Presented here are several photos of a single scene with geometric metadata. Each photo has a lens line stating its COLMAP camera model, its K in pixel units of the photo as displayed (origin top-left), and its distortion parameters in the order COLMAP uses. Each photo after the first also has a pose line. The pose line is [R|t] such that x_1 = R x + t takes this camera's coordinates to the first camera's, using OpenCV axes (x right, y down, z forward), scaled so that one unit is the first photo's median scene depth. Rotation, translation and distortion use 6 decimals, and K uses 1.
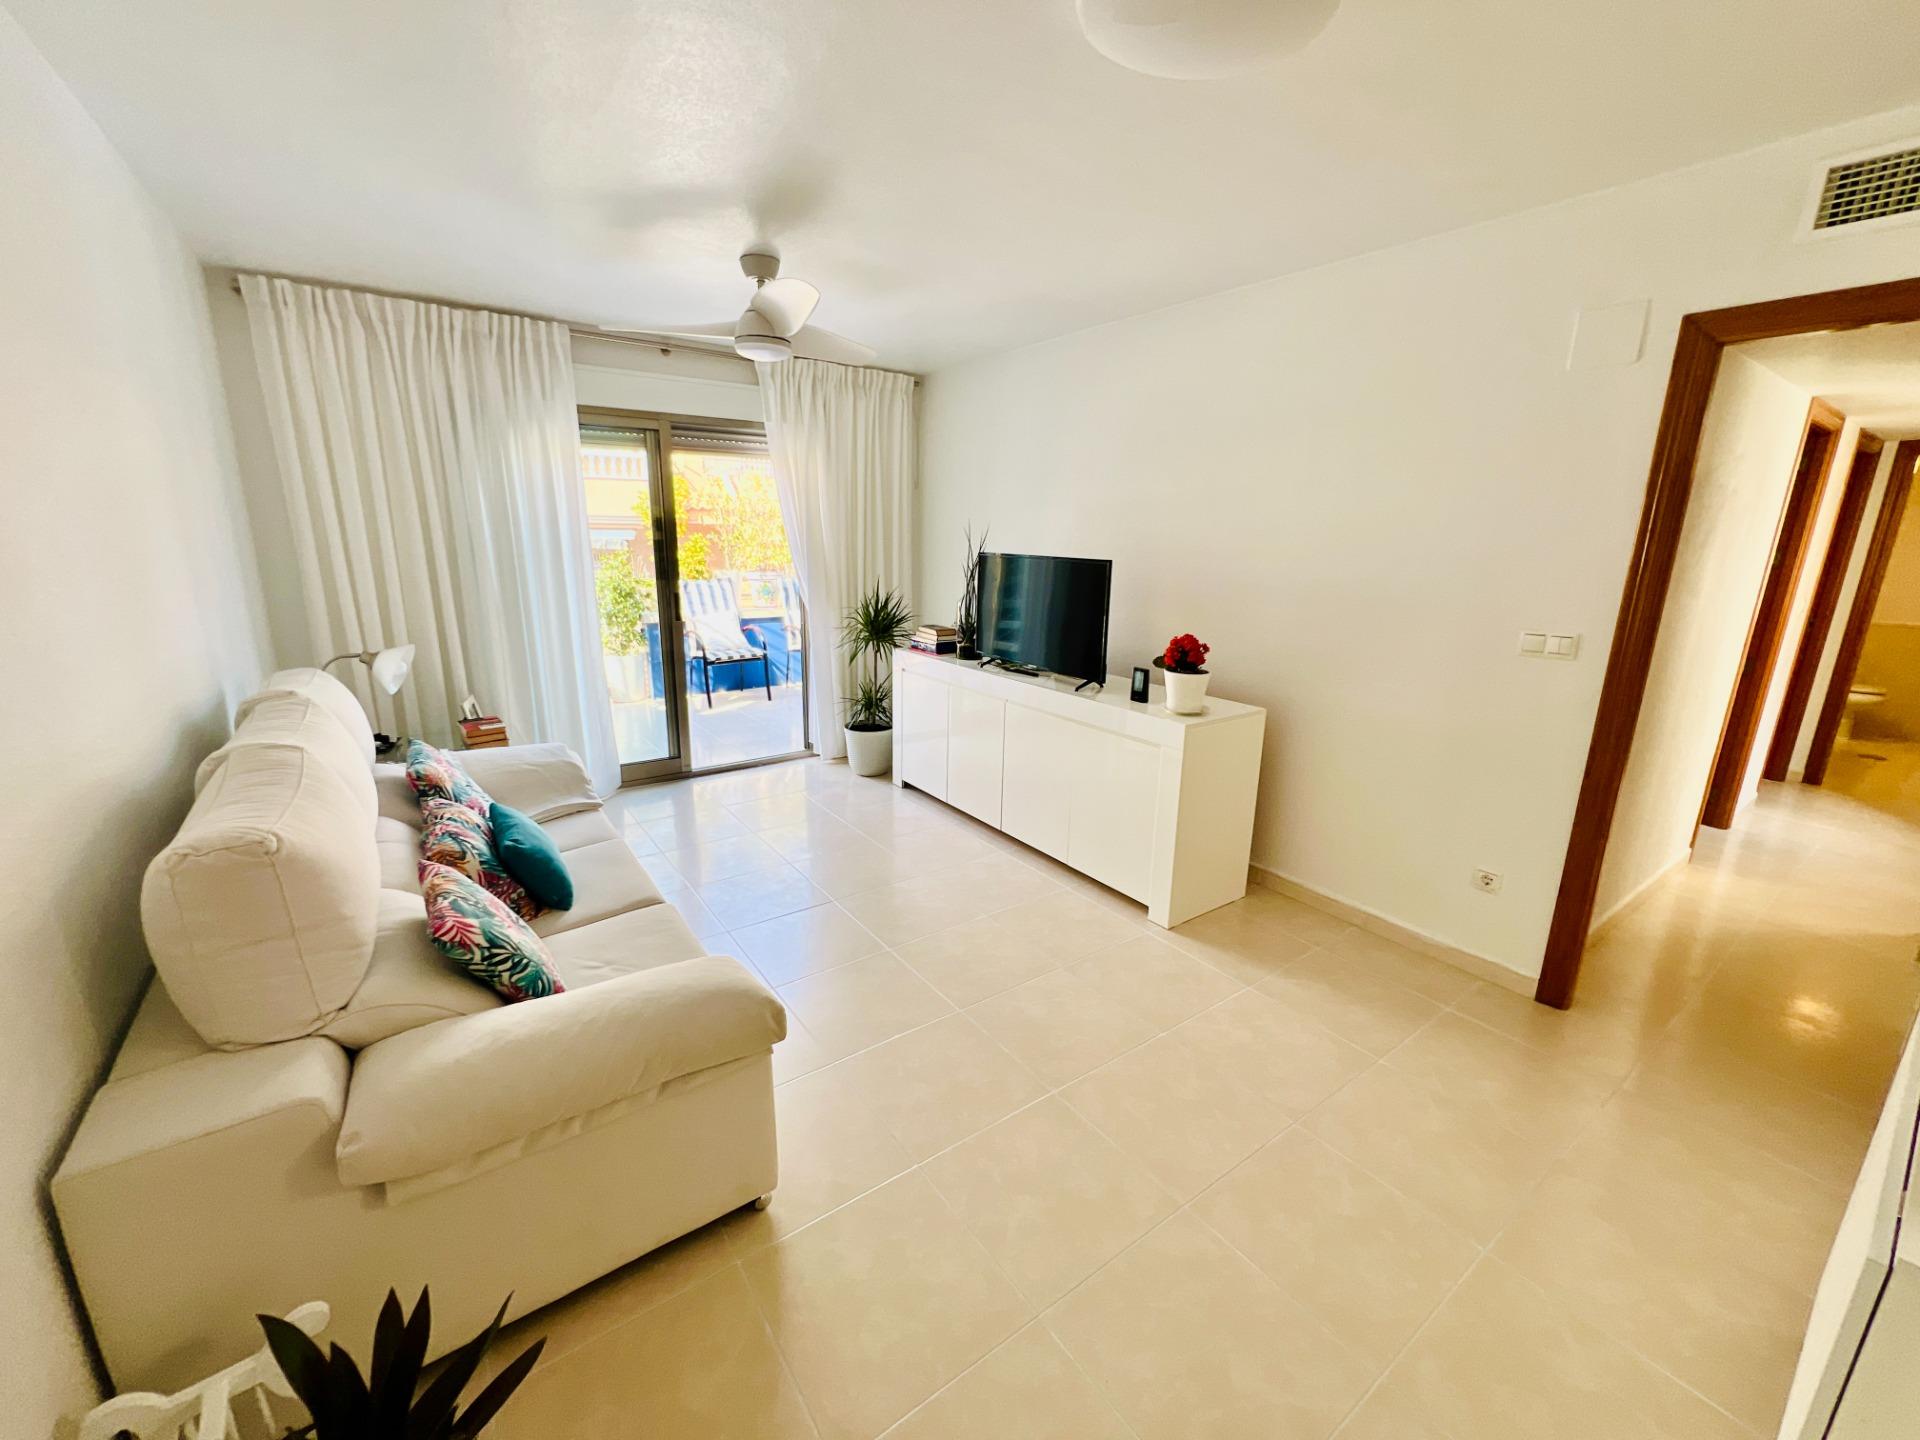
lens RADIAL K [[767.8, 0, 955.7], [0, 767.8, 719.0], [0, 0, 1]] dist [-0.000885, -0.000059]
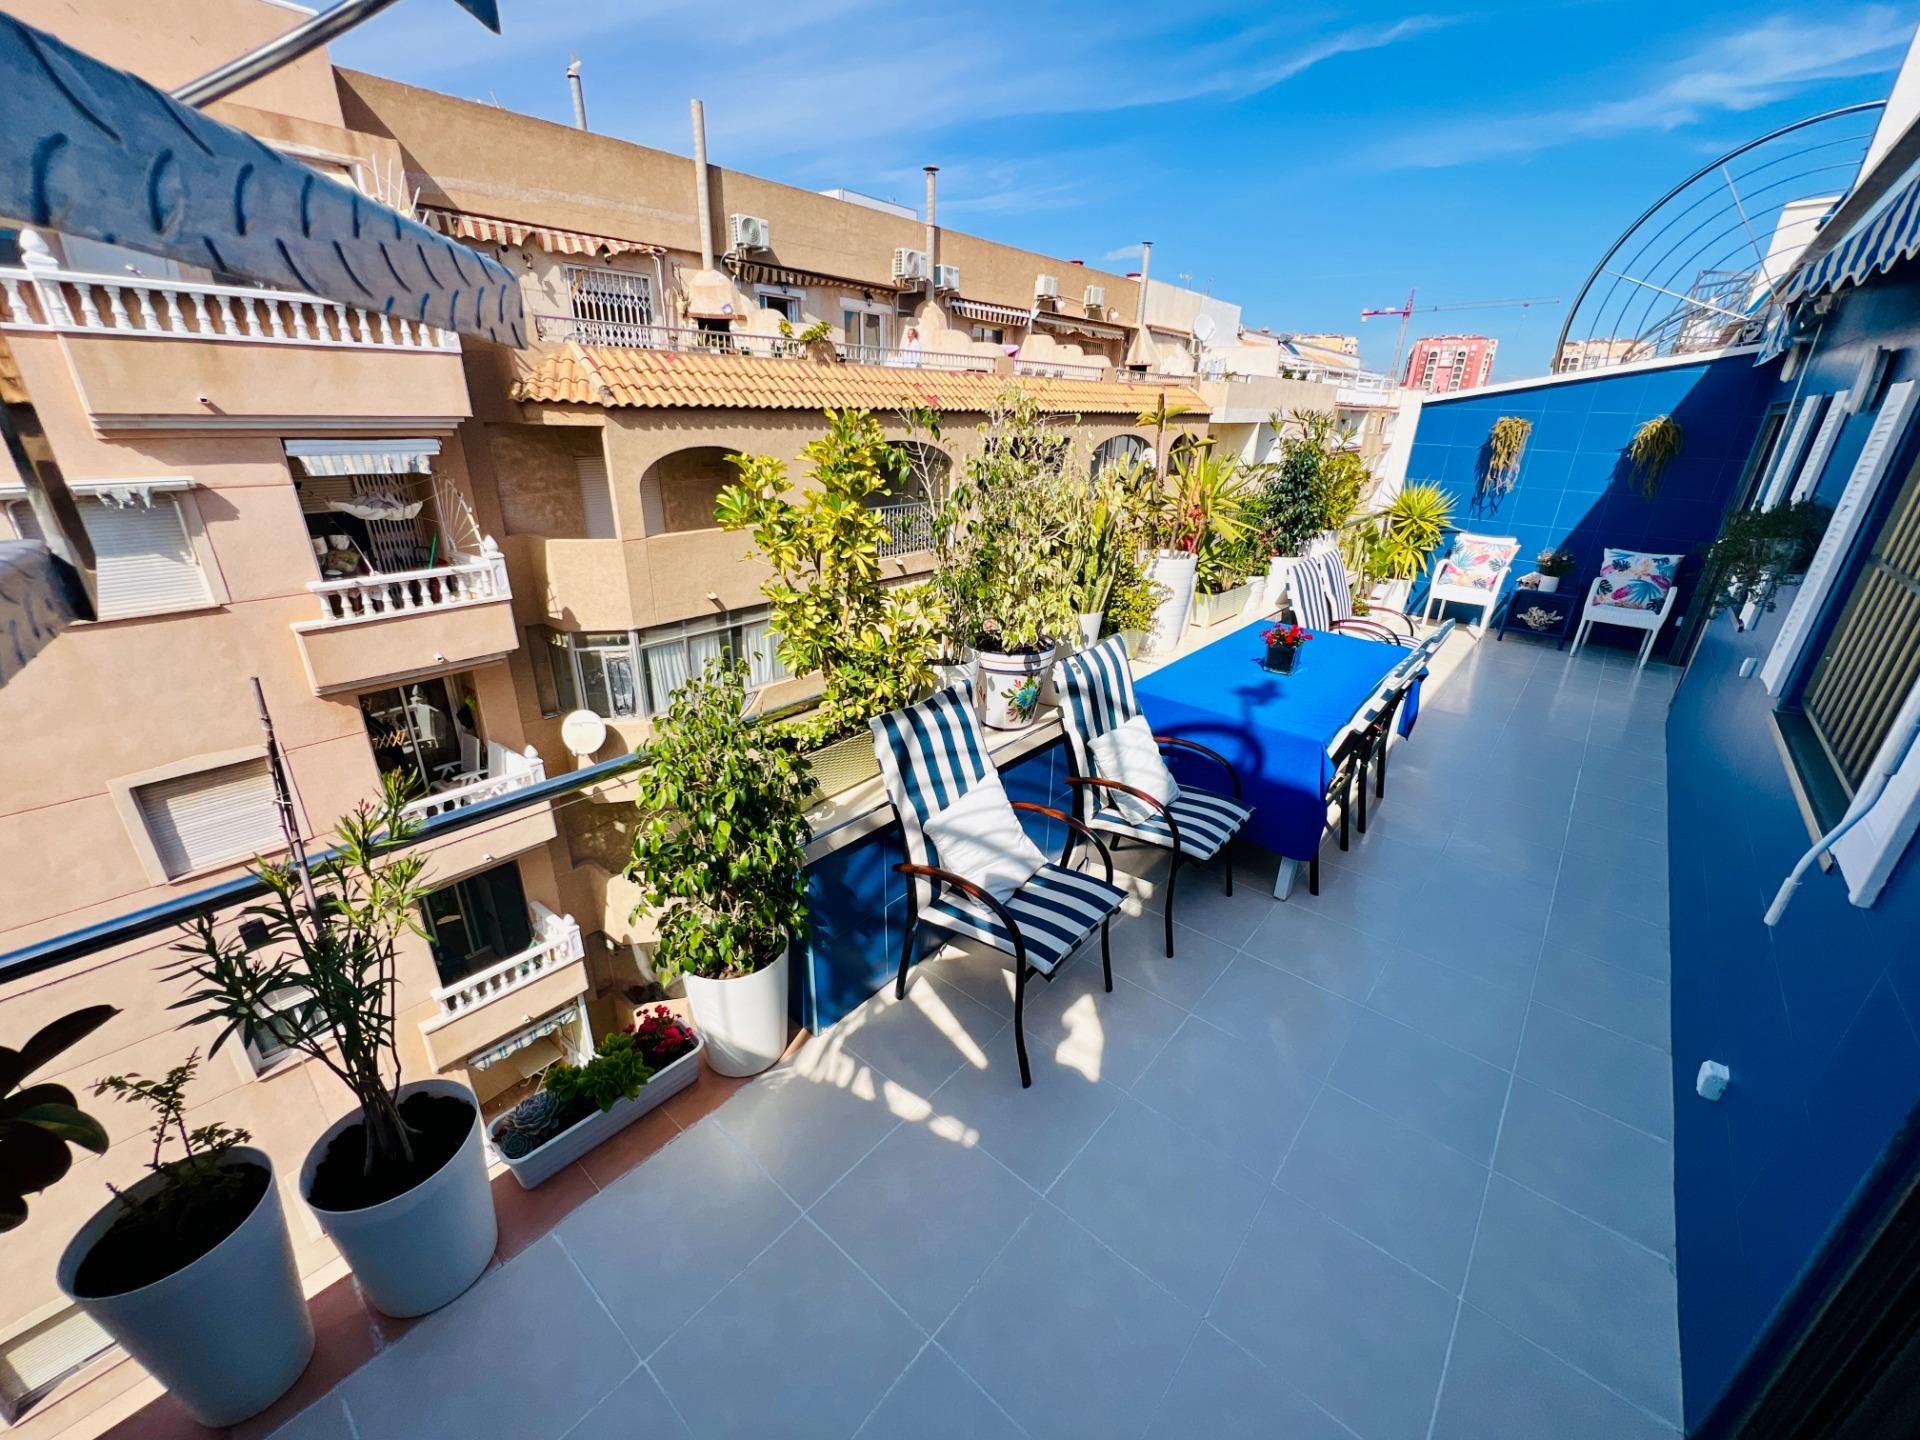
lens RADIAL K [[767.8, 0, 955.7], [0, 767.8, 719.0], [0, 0, 1]] dist [-0.000885, -0.000059]
pose [[0.971329, -0.084397, 0.222253, -0.396096], [0.049375, 0.986097, 0.158666, -0.231680], [-0.232554, -0.143143, 0.961992, 0.628492]]
